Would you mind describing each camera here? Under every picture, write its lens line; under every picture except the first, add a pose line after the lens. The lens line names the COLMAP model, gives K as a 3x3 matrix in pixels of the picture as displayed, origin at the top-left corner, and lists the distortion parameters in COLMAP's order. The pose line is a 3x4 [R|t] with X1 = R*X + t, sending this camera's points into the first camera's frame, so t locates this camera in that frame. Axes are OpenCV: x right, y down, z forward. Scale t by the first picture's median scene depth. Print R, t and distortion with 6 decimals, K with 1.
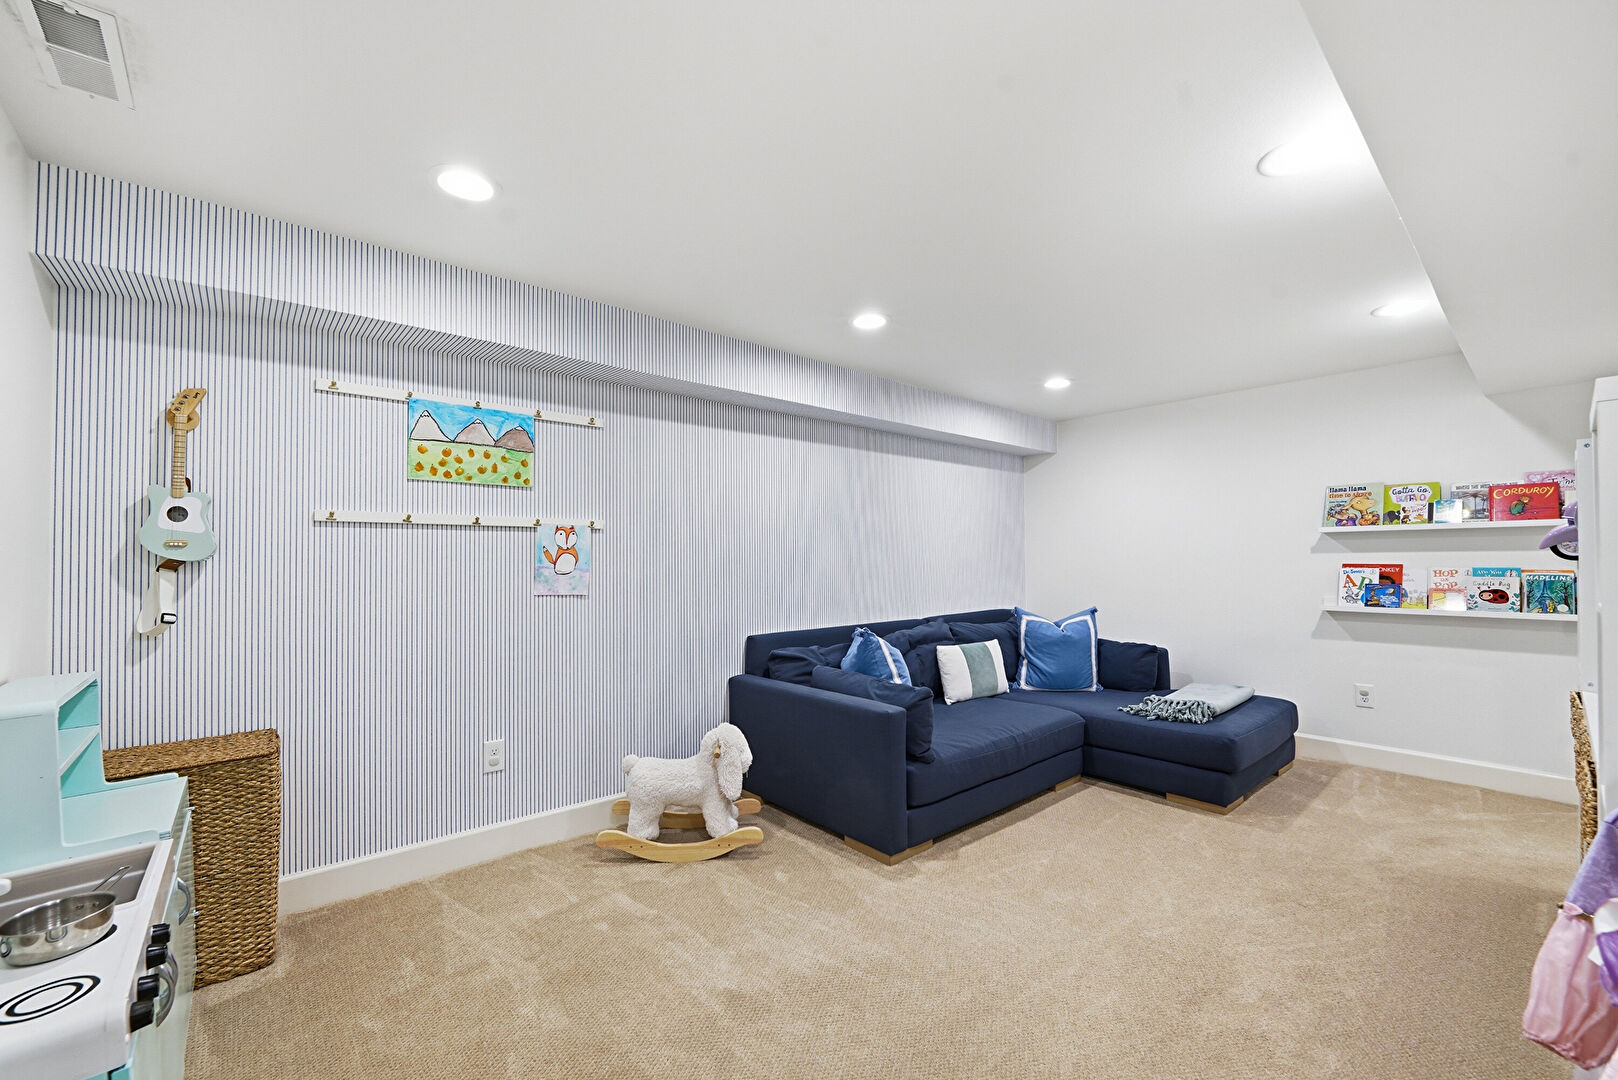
lens RADIAL K [[670.0, 0, 805.7], [0, 670.0, 542.0], [0, 0, 1]] dist [0.001648, 0.000119]
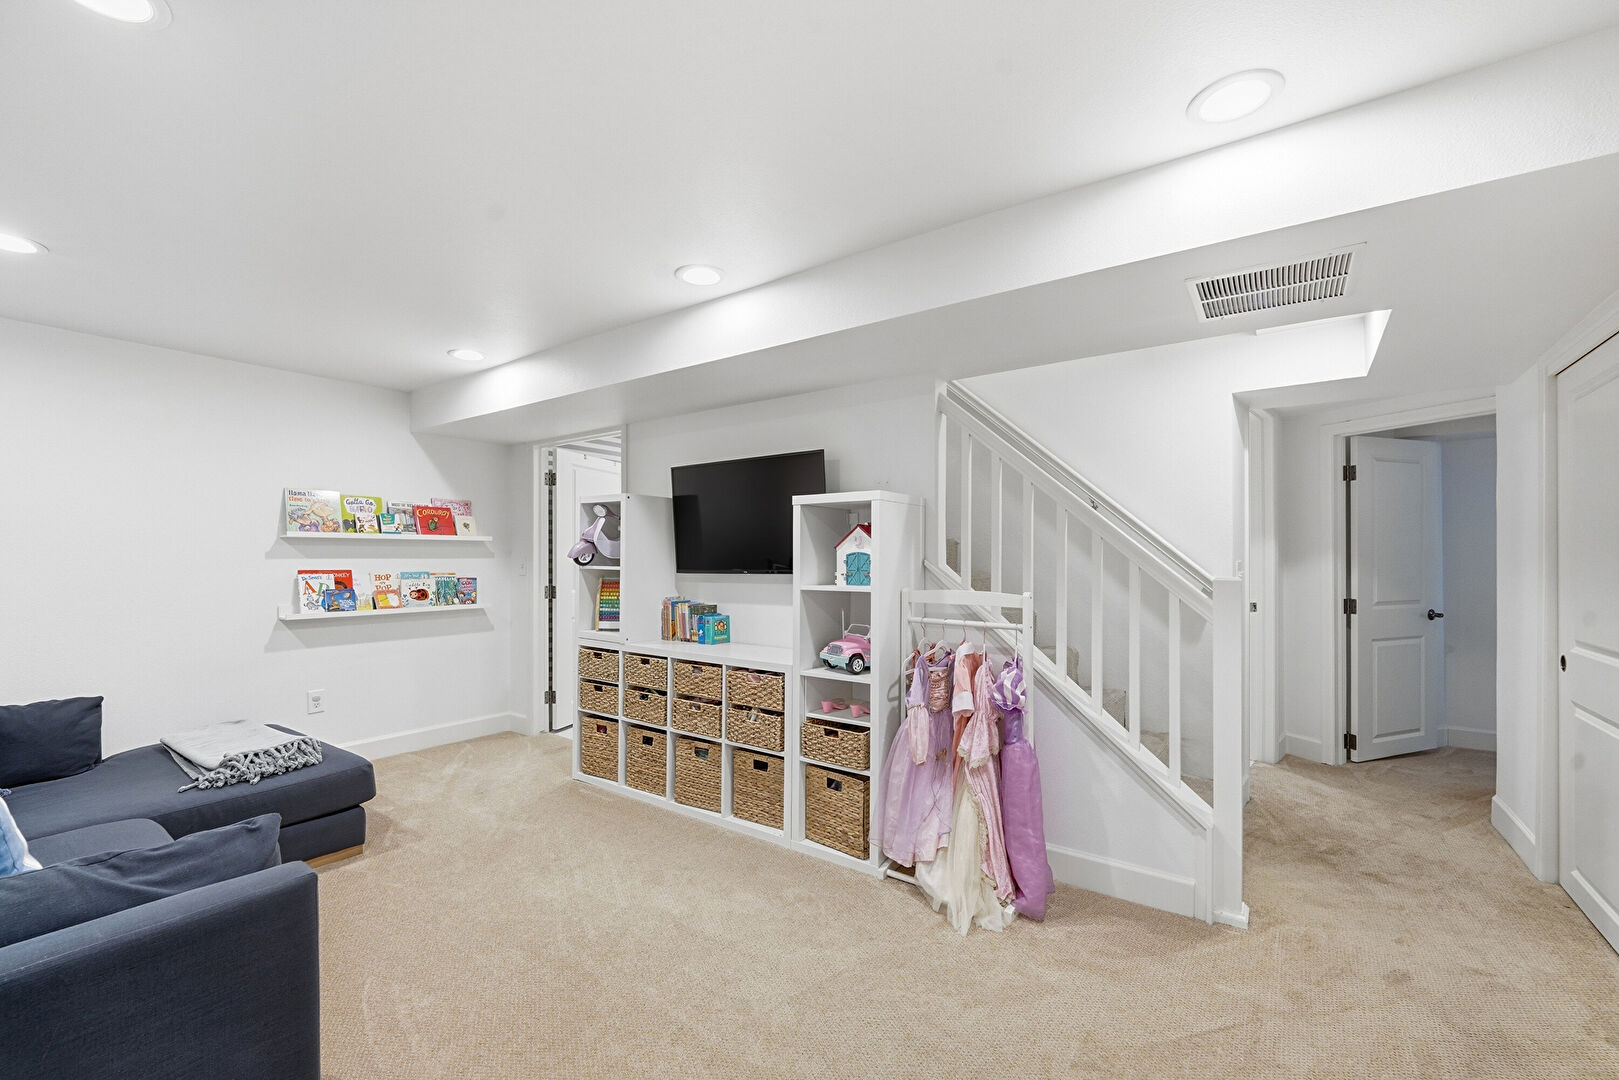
lens RADIAL K [[670.5, 0, 805.9], [0, 670.5, 550.0], [0, 0, 1]] dist [0.001648, 0.000119]
pose [[-0.220271, 0.017418, 0.975283, -0.327954], [-0.026170, 0.999375, -0.023759, 0.007921], [-0.975088, -0.030756, -0.219677, 0.538140]]
